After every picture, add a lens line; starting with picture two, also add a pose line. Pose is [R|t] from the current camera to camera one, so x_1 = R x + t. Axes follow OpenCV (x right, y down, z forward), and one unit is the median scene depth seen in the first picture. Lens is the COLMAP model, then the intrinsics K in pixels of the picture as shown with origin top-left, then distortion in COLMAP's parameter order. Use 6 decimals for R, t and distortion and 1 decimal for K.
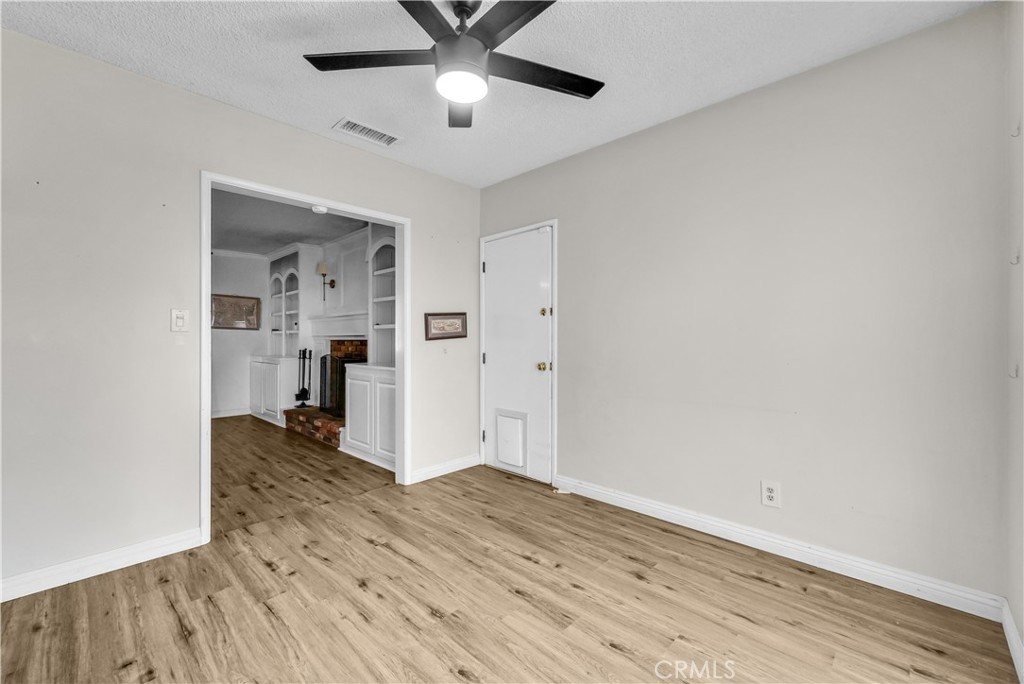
lens RADIAL K [[417.8, 0, 519.5], [0, 417.8, 341.1], [0, 0, 1]] dist [0.000647, -0.000055]
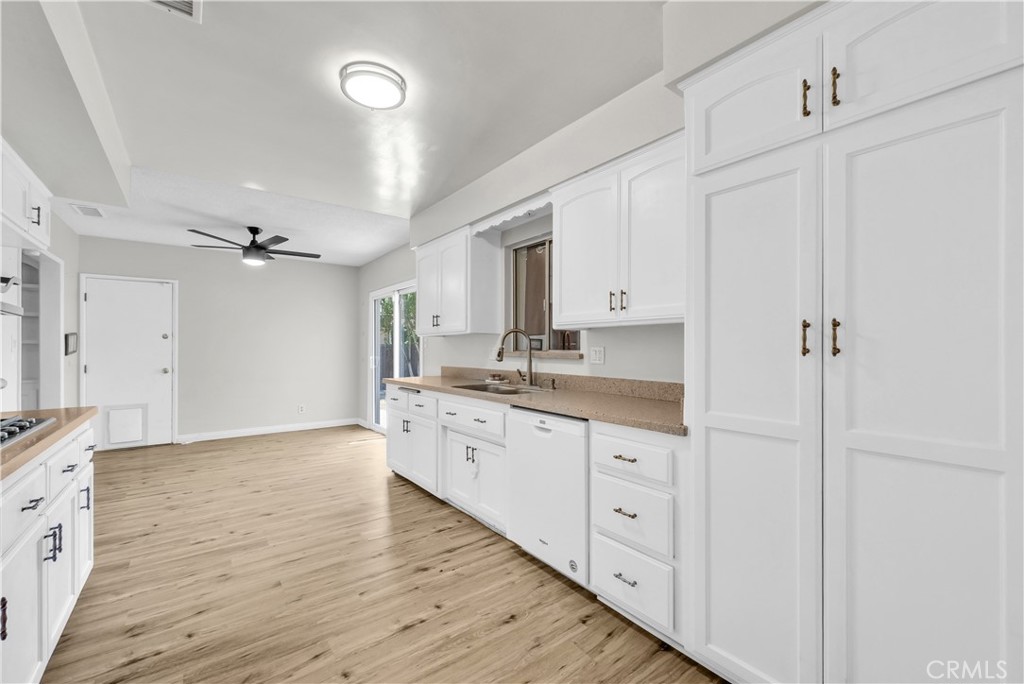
lens RADIAL K [[417.8, 0, 509.1], [0, 417.8, 344.1], [0, 0, 1]] dist [0.000647, -0.000055]
pose [[0.166266, 0.011787, 0.986010, -2.183712], [0.000819, 0.999927, -0.012091, -0.035237], [-0.986081, 0.002817, 0.166244, -0.934597]]
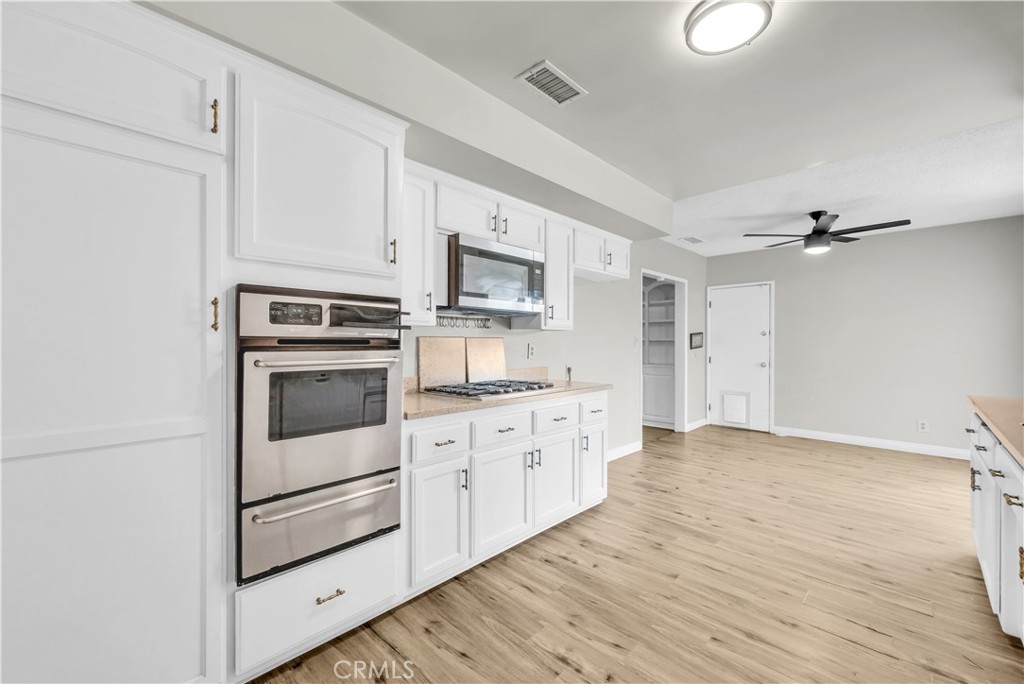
lens RADIAL K [[417.8, 0, 515.7], [0, 417.8, 339.5], [0, 0, 1]] dist [0.000647, -0.000055]
pose [[0.999898, 0.007670, -0.012081, -1.616635], [-0.007764, 0.999940, -0.007717, -0.040325], [0.012021, 0.007810, 0.999897, -1.279377]]
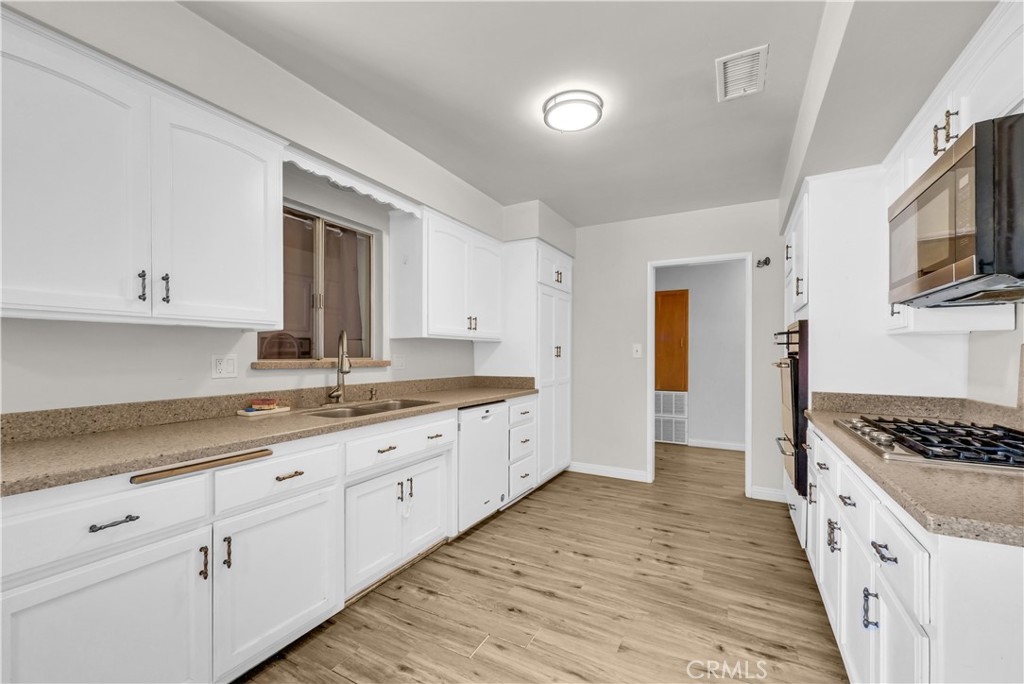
lens RADIAL K [[417.8, 0, 512.8], [0, 417.8, 356.5], [0, 0, 1]] dist [0.000647, -0.000055]
pose [[-0.967613, 0.006872, -0.252346, -0.761460], [0.004820, 0.999950, 0.008747, -0.046373], [0.252394, 0.007248, -0.967597, 0.631109]]
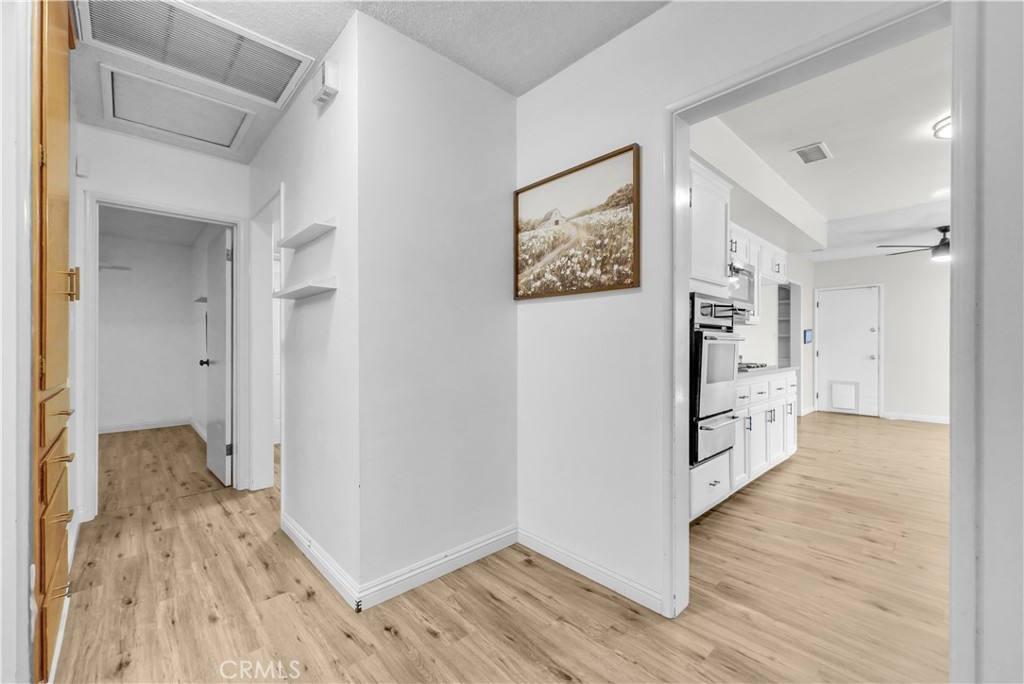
lens RADIAL K [[417.8, 0, 512.5], [0, 417.8, 342.0], [0, 0, 1]] dist [0.000647, -0.000055]
pose [[0.997609, 0.009294, -0.068476, -2.552801], [-0.009587, 0.999946, -0.003957, 0.018857], [0.068436, 0.004604, 0.997645, -1.846978]]
